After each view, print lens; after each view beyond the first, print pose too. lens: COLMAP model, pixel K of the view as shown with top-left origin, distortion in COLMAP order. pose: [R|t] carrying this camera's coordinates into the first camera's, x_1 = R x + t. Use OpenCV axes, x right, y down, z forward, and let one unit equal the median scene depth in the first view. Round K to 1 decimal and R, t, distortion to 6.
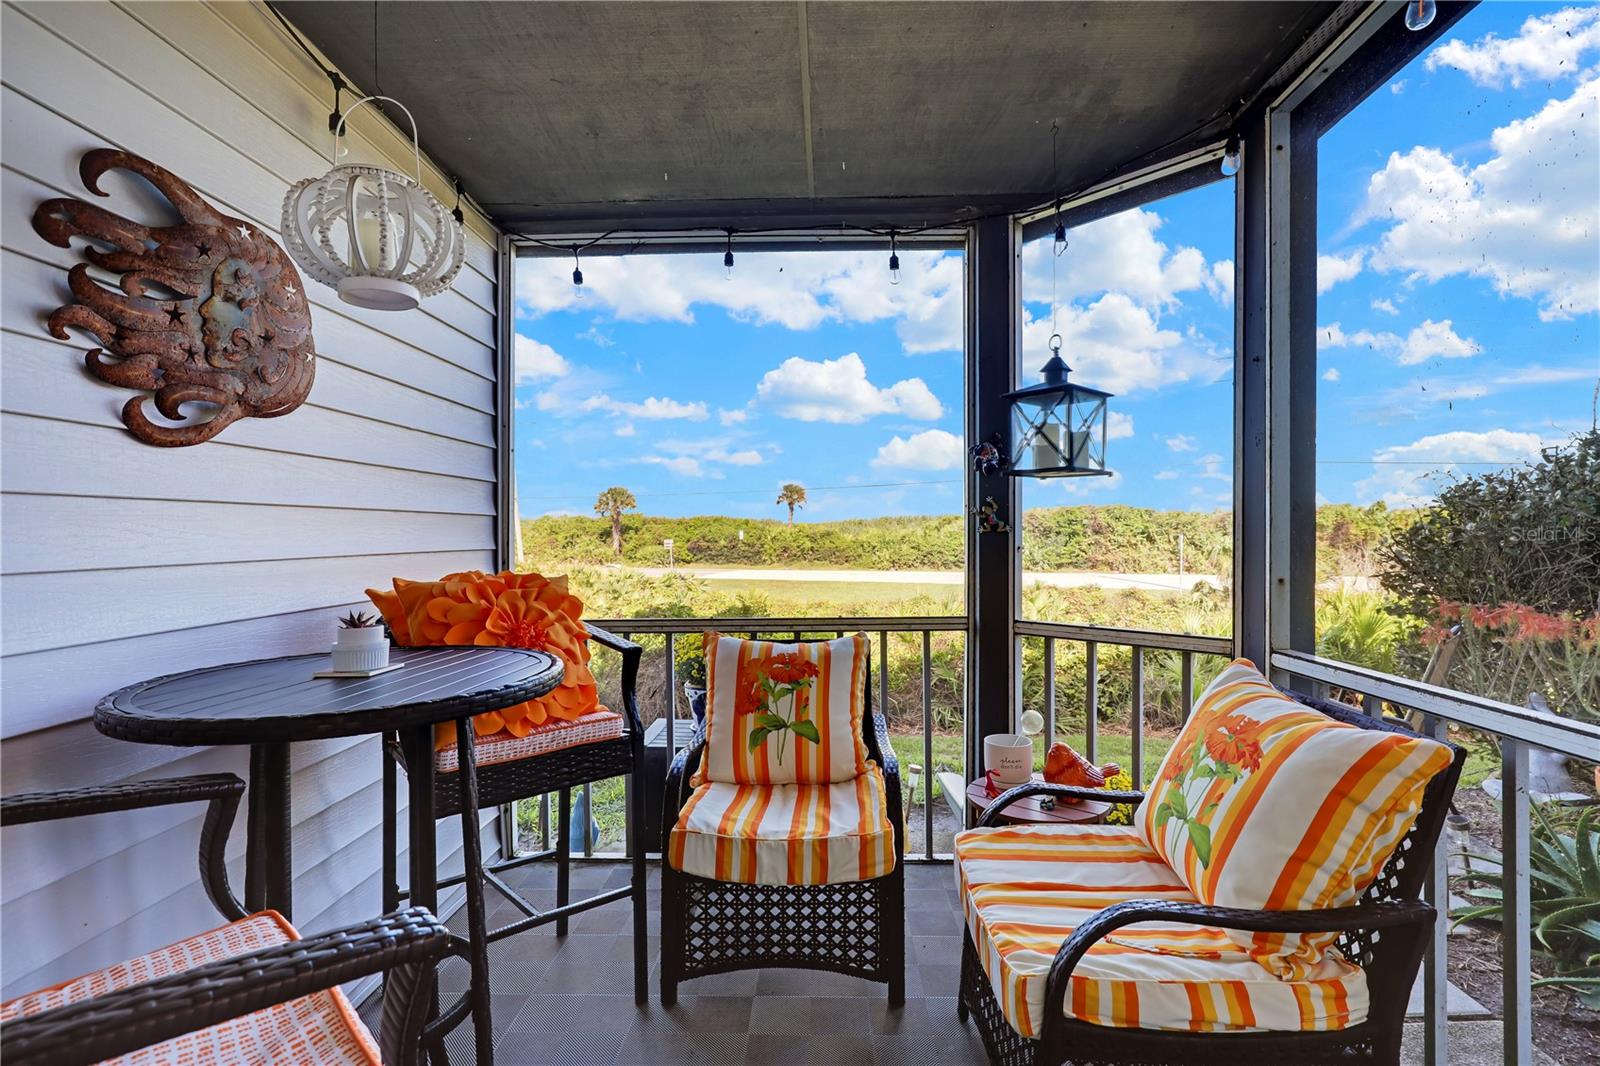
lens RADIAL K [[726.3, 0, 798.7], [0, 726.3, 527.9], [0, 0, 1]] dist [-0.001968, -0.000222]
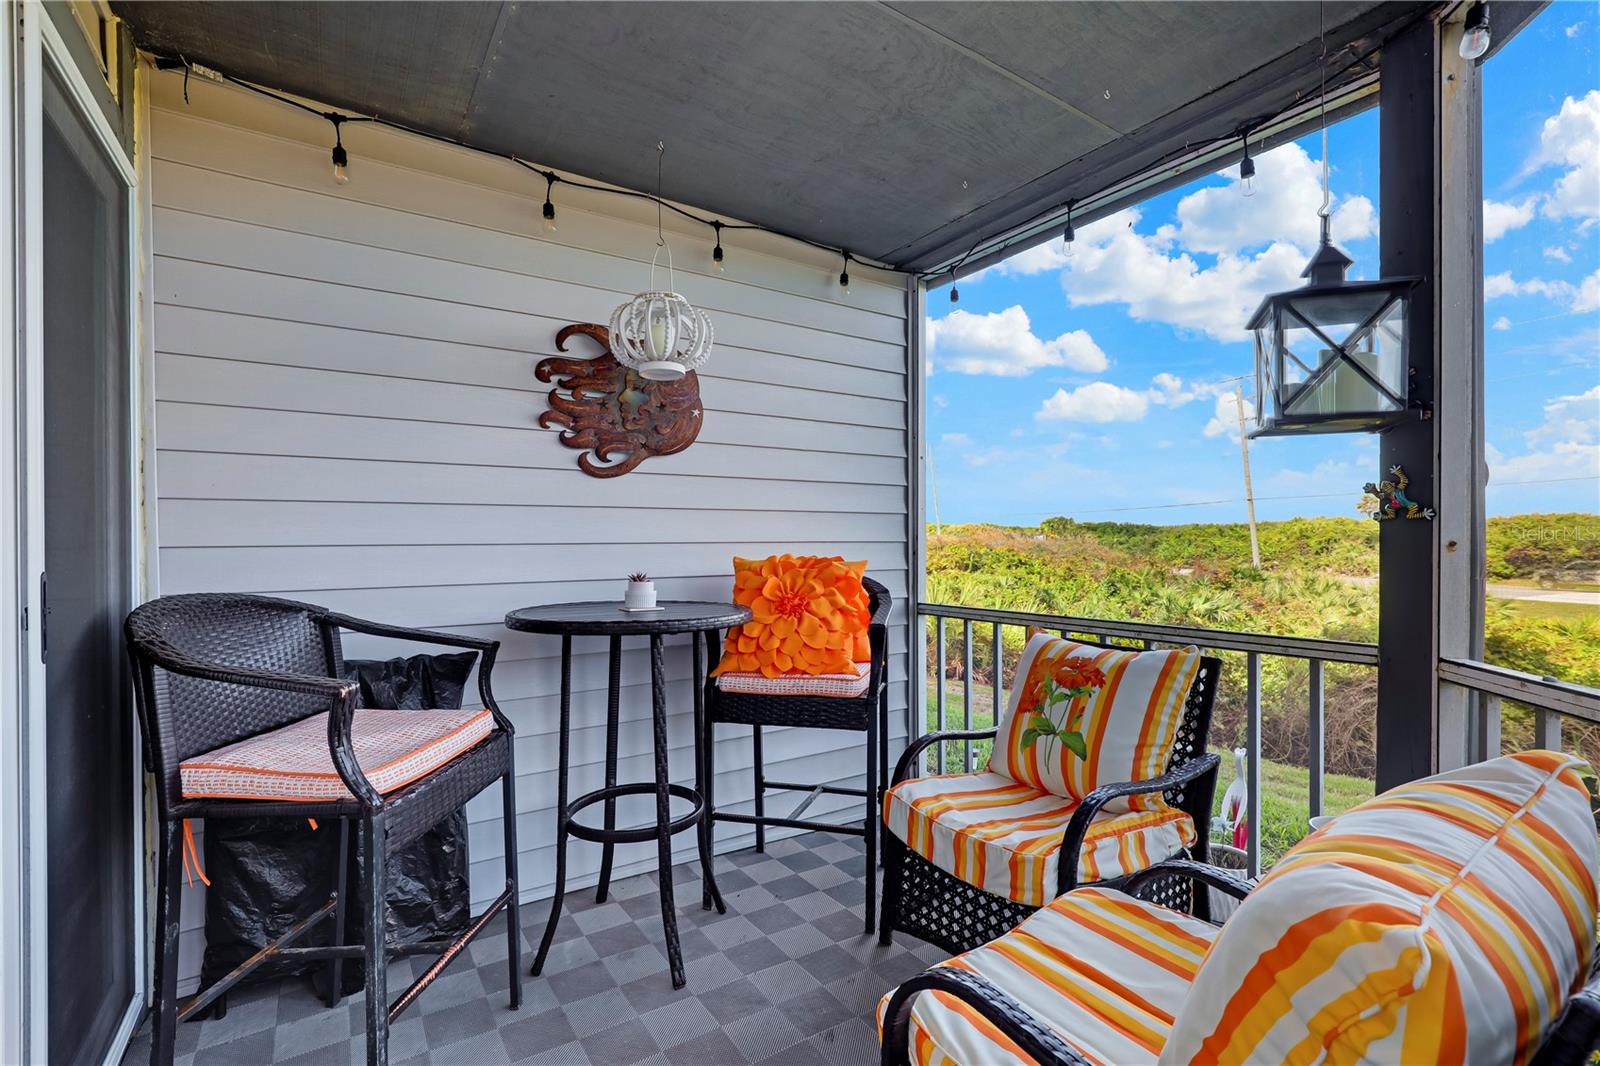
lens RADIAL K [[719.5, 0, 822.6], [0, 719.5, 535.6], [0, 0, 1]] dist [-0.005956, -0.000516]
pose [[0.592692, -0.000137, -0.805429, 0.649214], [0.004031, 0.999988, 0.002797, 0.022402], [0.805419, -0.004904, 0.592686, 0.267136]]
